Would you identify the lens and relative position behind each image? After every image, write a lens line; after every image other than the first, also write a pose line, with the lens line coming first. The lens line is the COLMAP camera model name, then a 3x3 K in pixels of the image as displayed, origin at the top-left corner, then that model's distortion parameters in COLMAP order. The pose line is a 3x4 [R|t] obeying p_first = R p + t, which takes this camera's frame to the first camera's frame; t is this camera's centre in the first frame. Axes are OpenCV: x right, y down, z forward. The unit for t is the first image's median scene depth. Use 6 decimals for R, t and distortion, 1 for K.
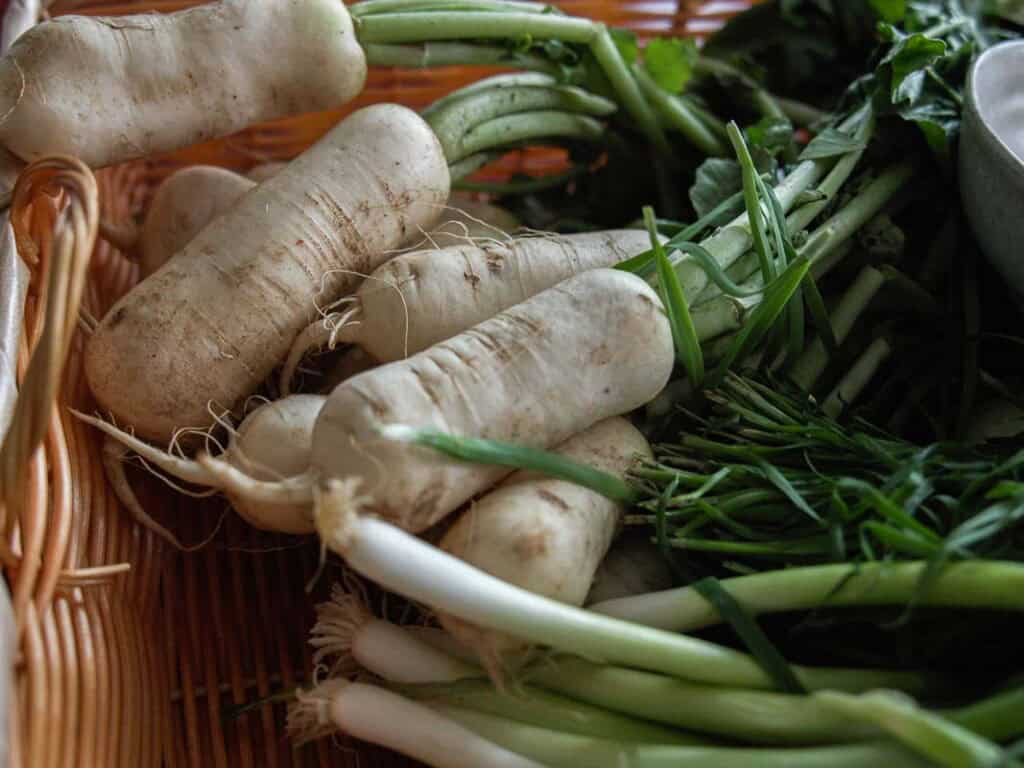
lens RADIAL K [[1399.4, 0, 512.0], [0, 1399.4, 384.0], [0, 0, 1]] dist [-0.115625, 0.000255]
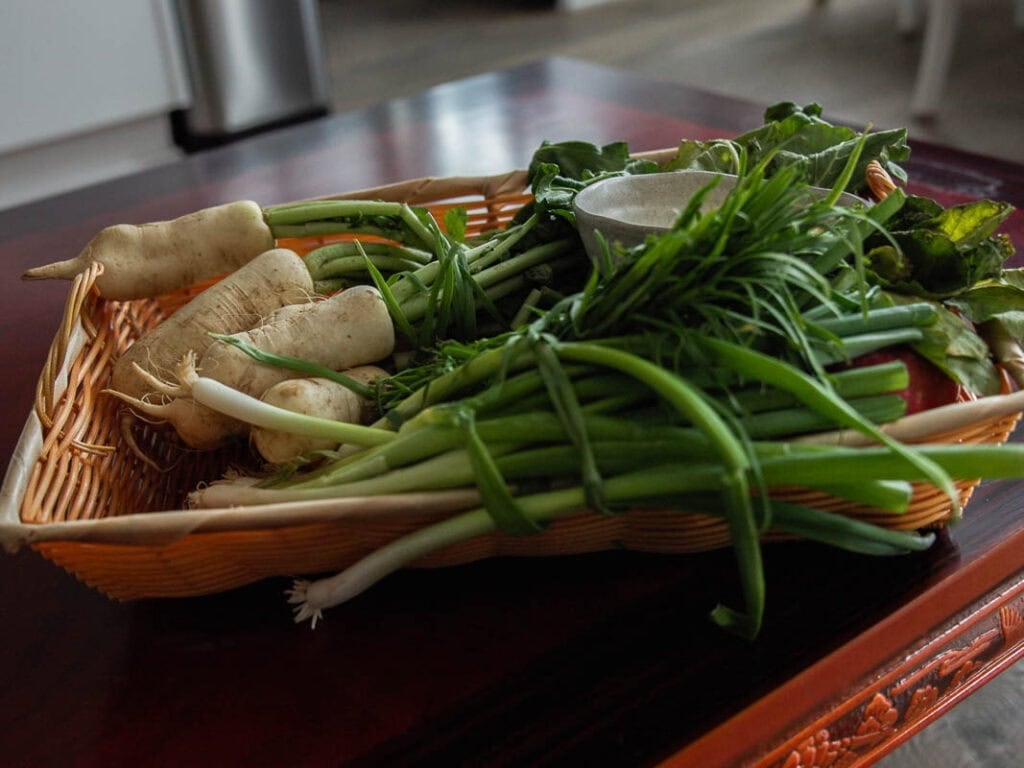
lens RADIAL K [[1399.4, 0, 512.0], [0, 1399.4, 384.0], [0, 0, 1]] dist [-0.115625, 0.000255]
pose [[0.970597, -0.134550, -0.199595, 0.610333], [0.056729, 0.933694, -0.353551, 0.700592], [0.233931, 0.331832, 0.913873, -0.628780]]
